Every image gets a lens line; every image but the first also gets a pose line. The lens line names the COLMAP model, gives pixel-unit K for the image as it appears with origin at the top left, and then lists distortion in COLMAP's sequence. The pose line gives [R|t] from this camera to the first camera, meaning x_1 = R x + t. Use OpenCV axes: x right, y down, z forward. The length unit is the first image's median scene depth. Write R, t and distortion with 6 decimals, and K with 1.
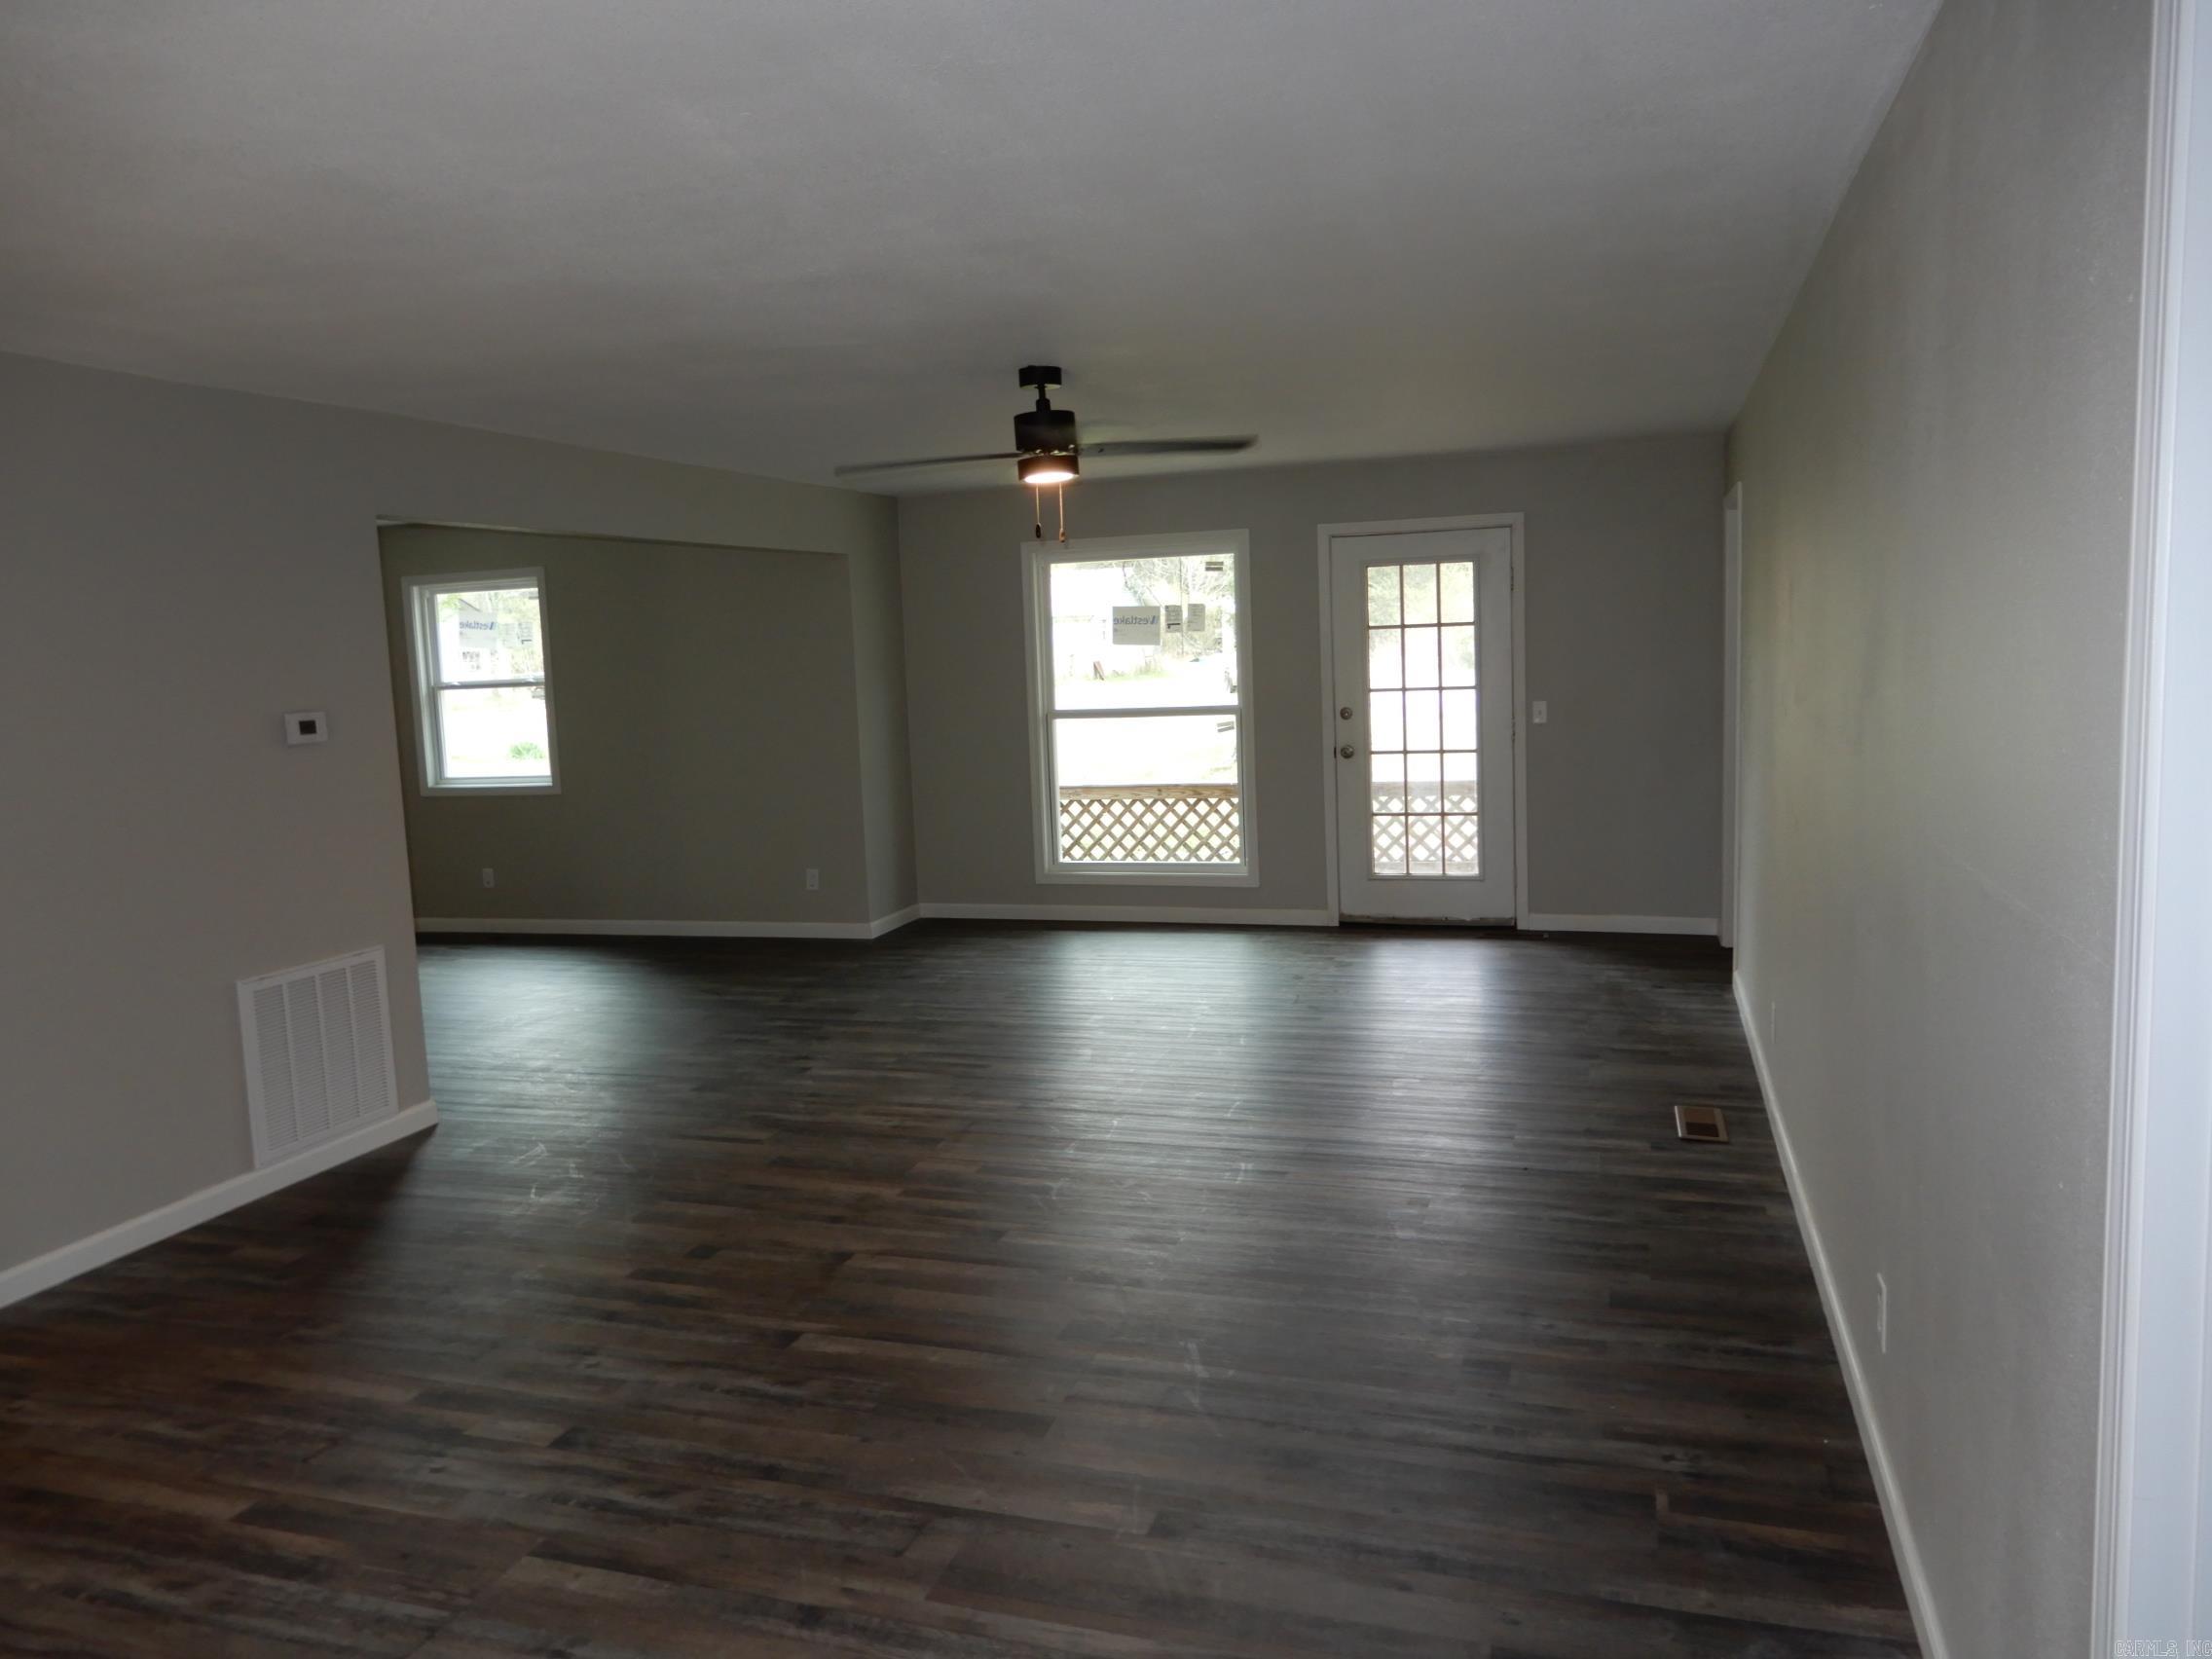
lens RADIAL K [[1573.7, 0, 1106.0], [0, 1573.7, 829.5], [0, 0, 1]] dist [-0.008082, 0.023029]
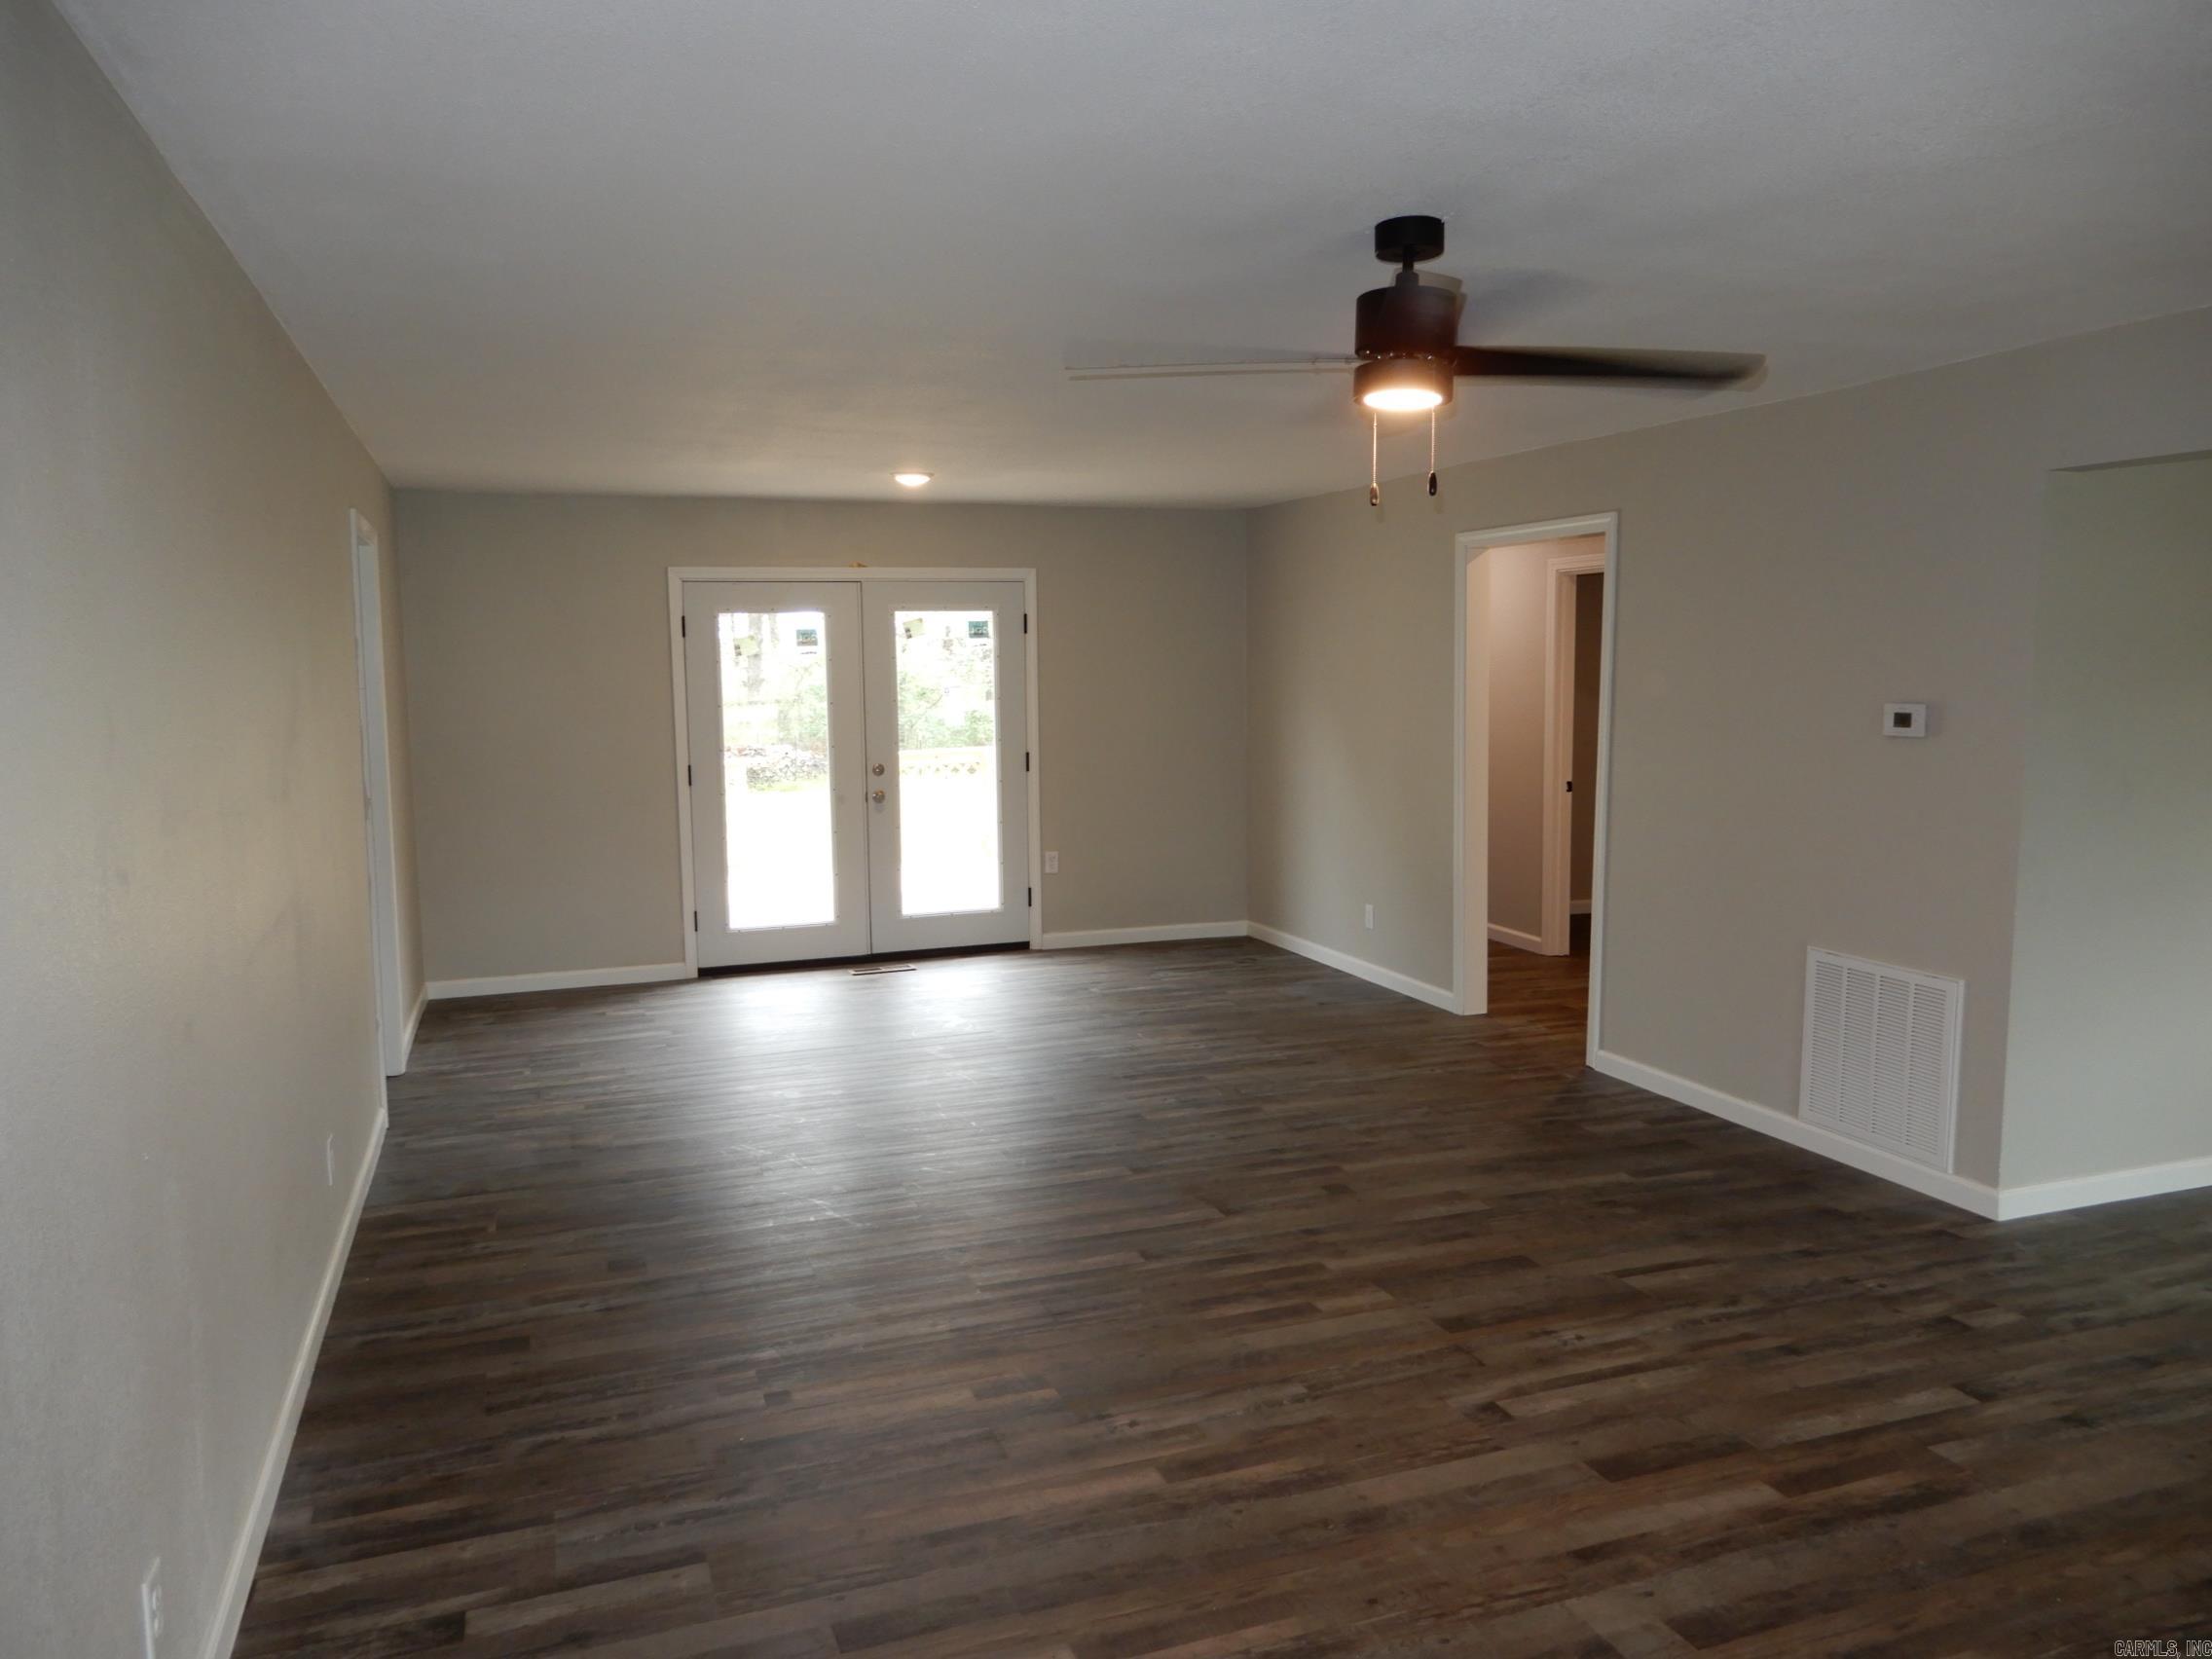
lens RADIAL K [[1550.2, 0, 1106.0], [0, 1550.2, 829.5], [0, 0, 1]] dist [-0.004957, 0.003269]
pose [[-0.778169, 0.113646, -0.617687, 0.530821], [-0.035690, 0.973901, 0.224147, -0.227299], [0.627039, 0.196470, -0.753804, 1.670051]]
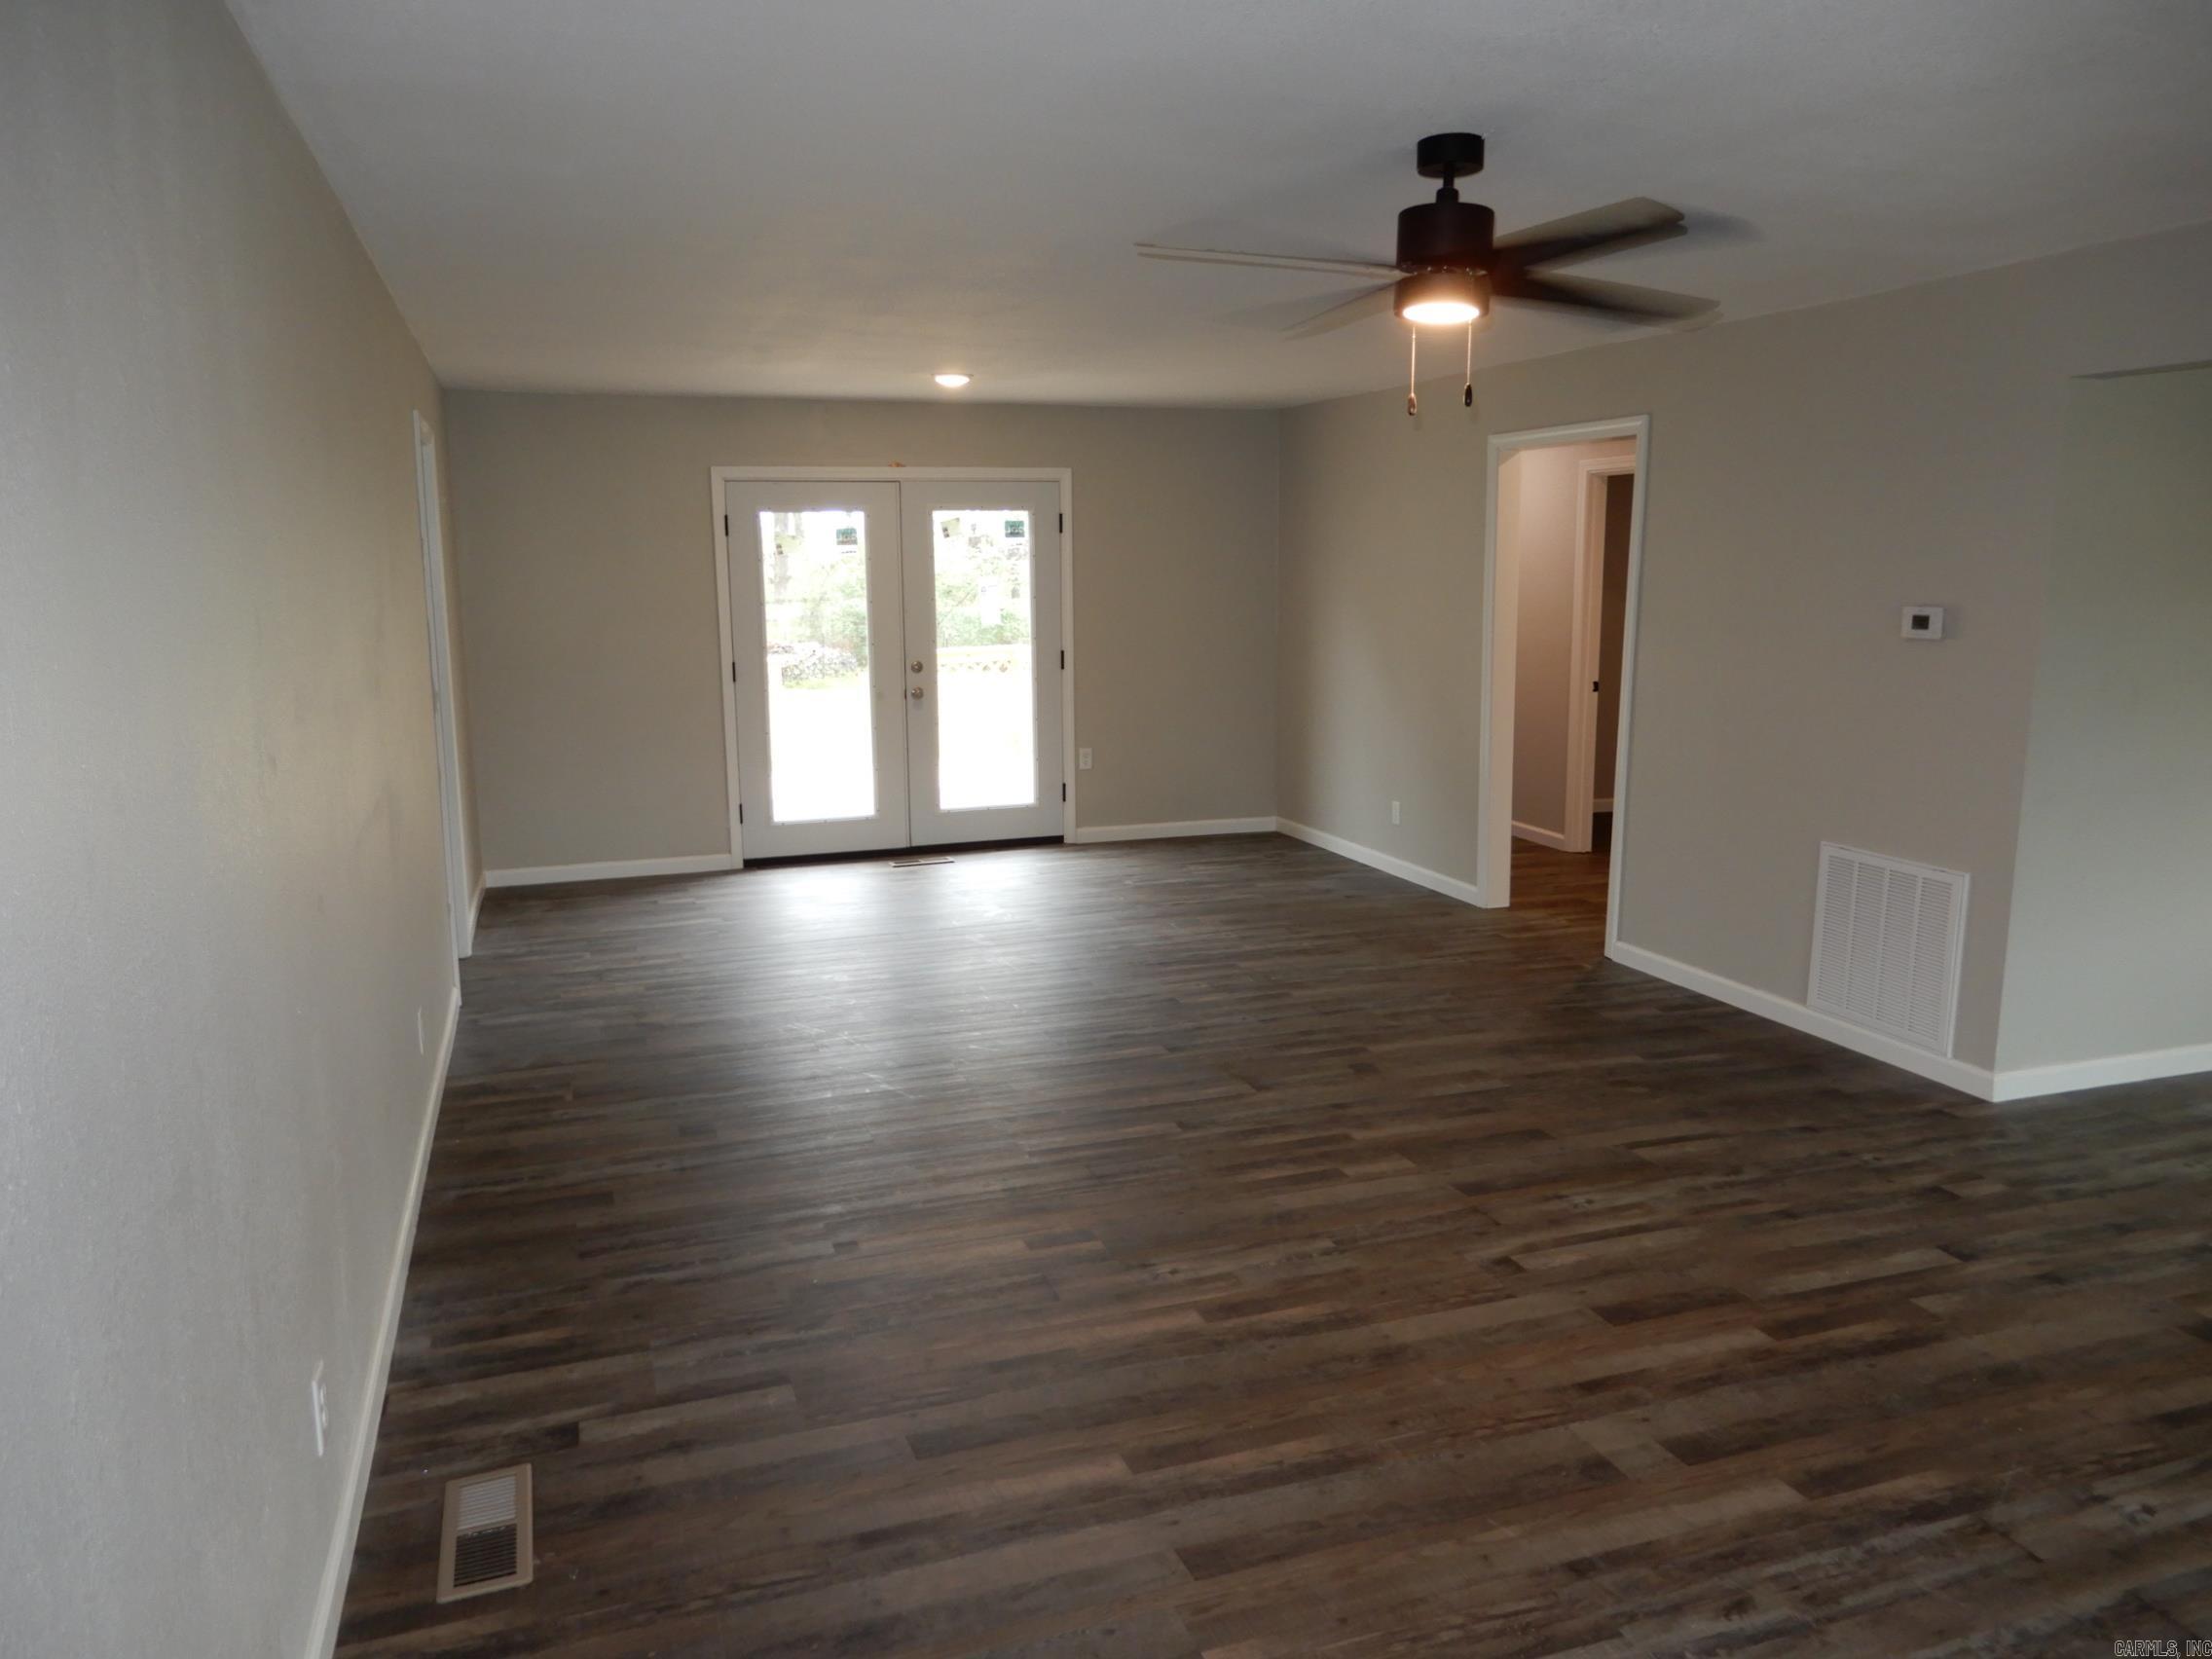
lens RADIAL K [[1550.2, 0, 1106.0], [0, 1550.2, 829.5], [0, 0, 1]] dist [-0.004957, 0.003269]
pose [[-0.788071, 0.148675, -0.597361, 0.570790], [-0.037064, 0.957176, 0.287124, -0.234791], [0.614468, 0.248415, -0.748812, 1.700049]]
